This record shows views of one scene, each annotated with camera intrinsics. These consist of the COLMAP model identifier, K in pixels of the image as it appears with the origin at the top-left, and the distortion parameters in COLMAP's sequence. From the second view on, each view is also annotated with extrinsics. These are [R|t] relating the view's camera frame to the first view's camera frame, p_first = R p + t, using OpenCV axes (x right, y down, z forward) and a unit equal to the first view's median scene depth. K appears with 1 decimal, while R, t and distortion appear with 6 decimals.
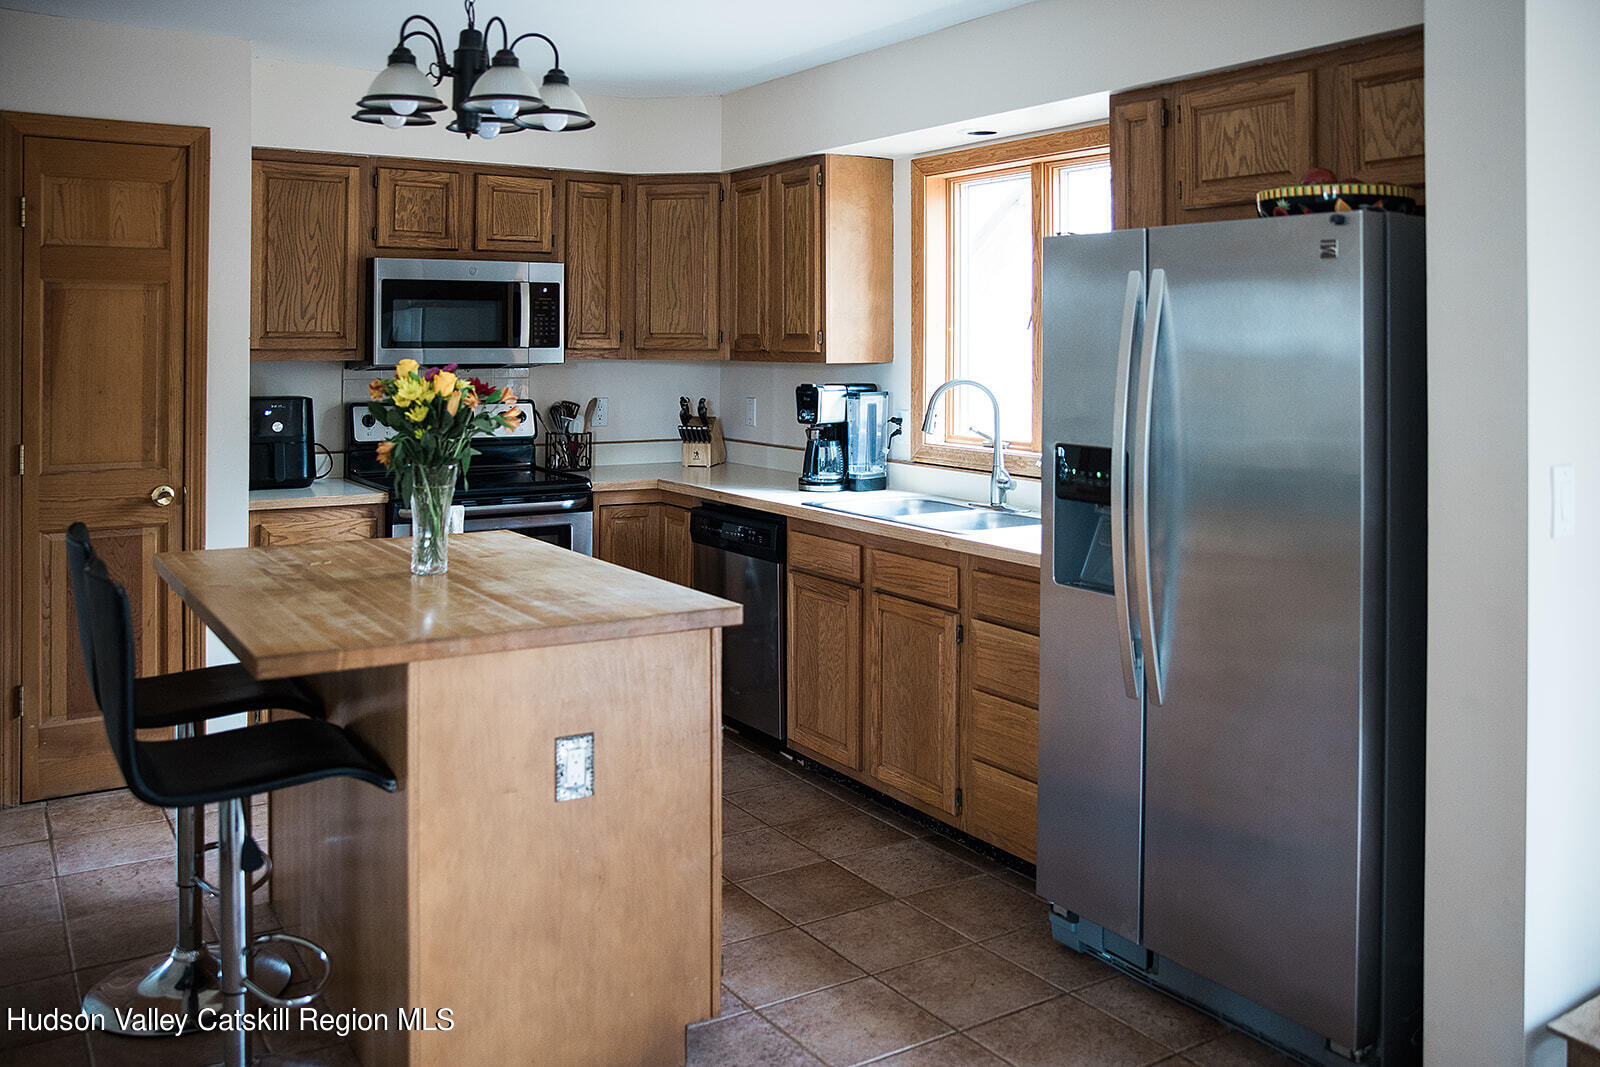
lens RADIAL K [[1307.7, 0, 800.0], [0, 1307.7, 533.5], [0, 0, 1]] dist [-0.074371, 0.002761]
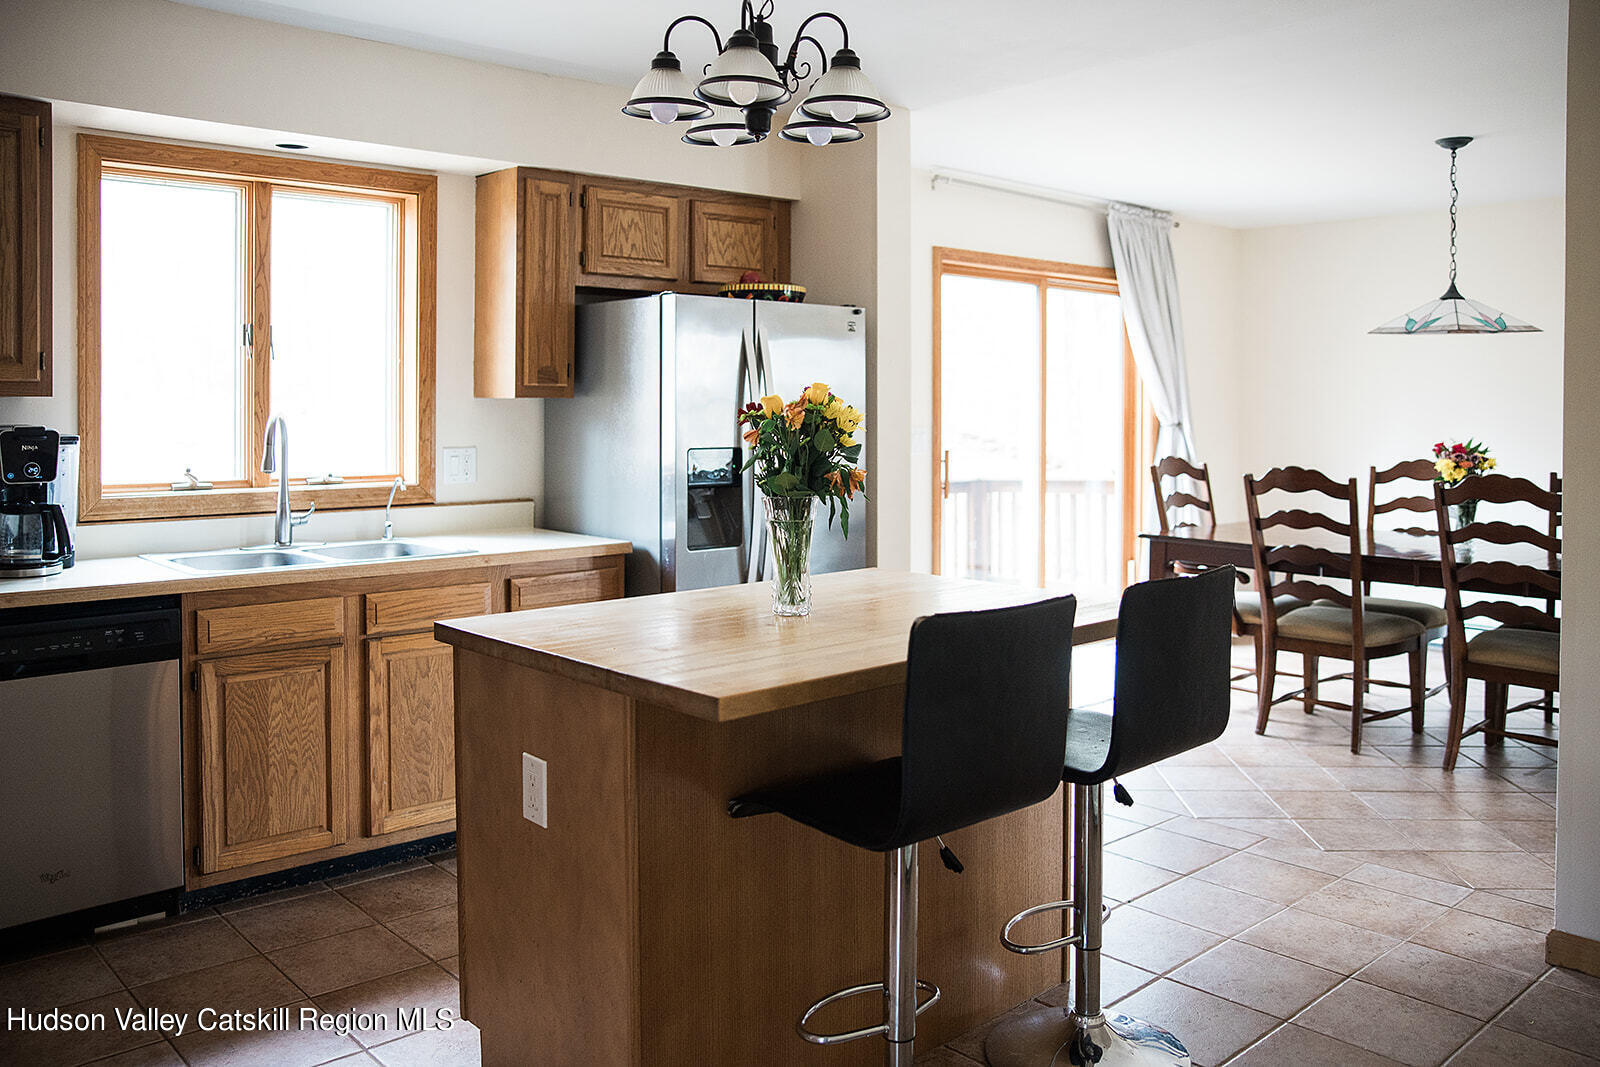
lens RADIAL K [[1307.7, 0, 800.0], [0, 1307.7, 533.5], [0, 0, 1]] dist [-0.074371, 0.002761]
pose [[-0.151371, -0.095267, 0.983875, -1.122945], [0.132958, 0.984337, 0.115768, -0.120428], [-0.979494, 0.148338, -0.136334, 1.062315]]
